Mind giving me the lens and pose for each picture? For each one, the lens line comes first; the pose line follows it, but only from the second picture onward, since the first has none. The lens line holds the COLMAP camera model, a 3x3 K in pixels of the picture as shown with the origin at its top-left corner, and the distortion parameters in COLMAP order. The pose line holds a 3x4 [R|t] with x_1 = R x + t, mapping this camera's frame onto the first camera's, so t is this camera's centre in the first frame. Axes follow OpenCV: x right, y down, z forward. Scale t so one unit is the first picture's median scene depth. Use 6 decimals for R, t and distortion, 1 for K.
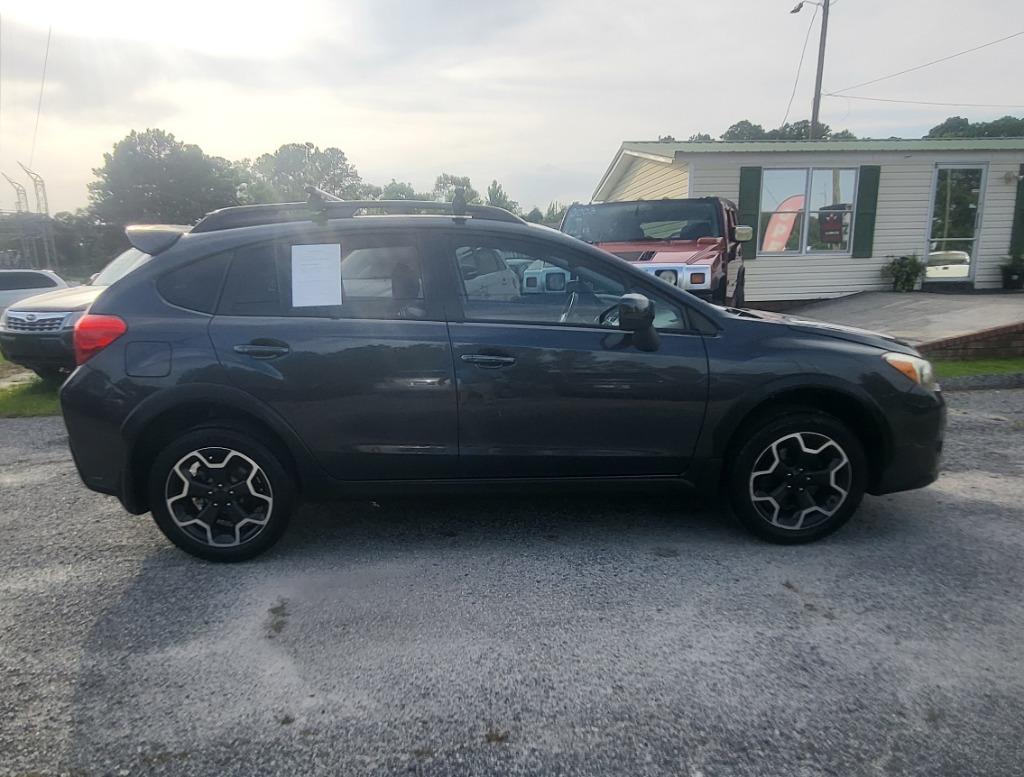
lens RADIAL K [[726.4, 0, 512.9], [0, 726.4, 396.5], [0, 0, 1]] dist [0.000863, -0.001748]
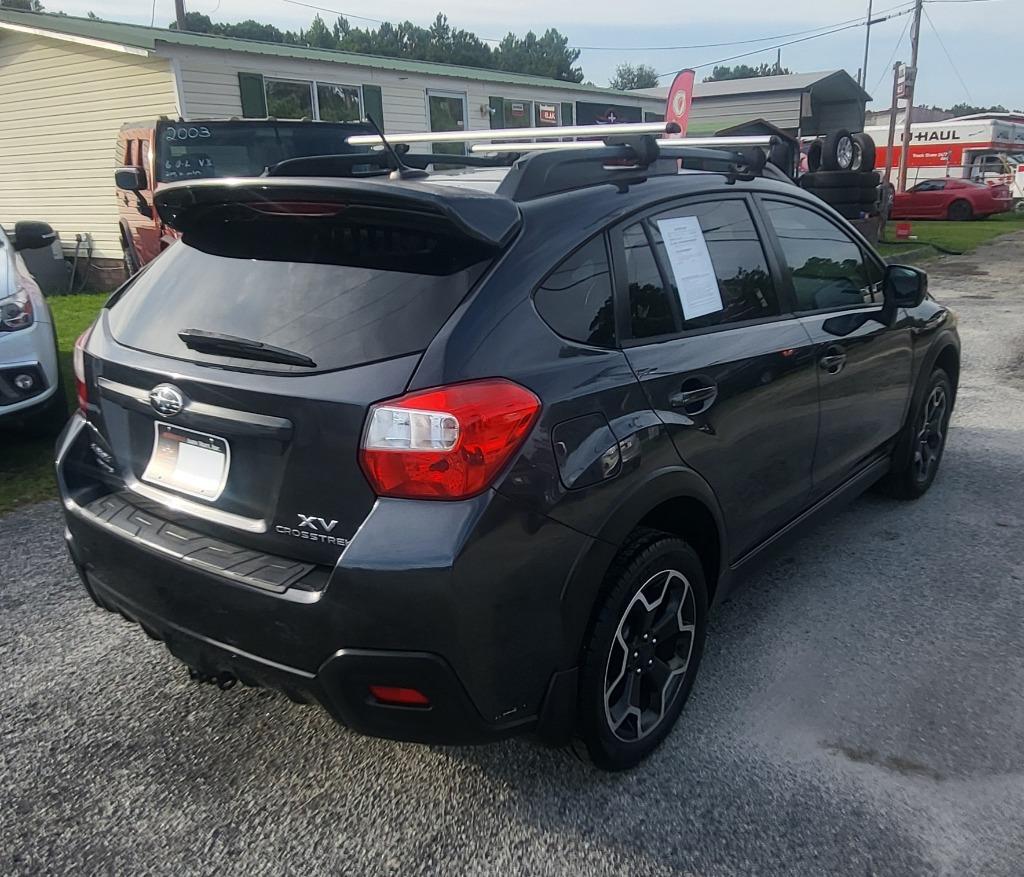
lens RADIAL K [[953.6, 0, 511.9], [0, 953.6, 439.2], [0, 0, 1]] dist [0.003176, 0.000000]
pose [[0.613824, -0.201722, 0.763236, -1.026453], [0.144694, 0.979173, 0.142425, -0.160437], [-0.776070, 0.023011, 0.630227, 0.590057]]
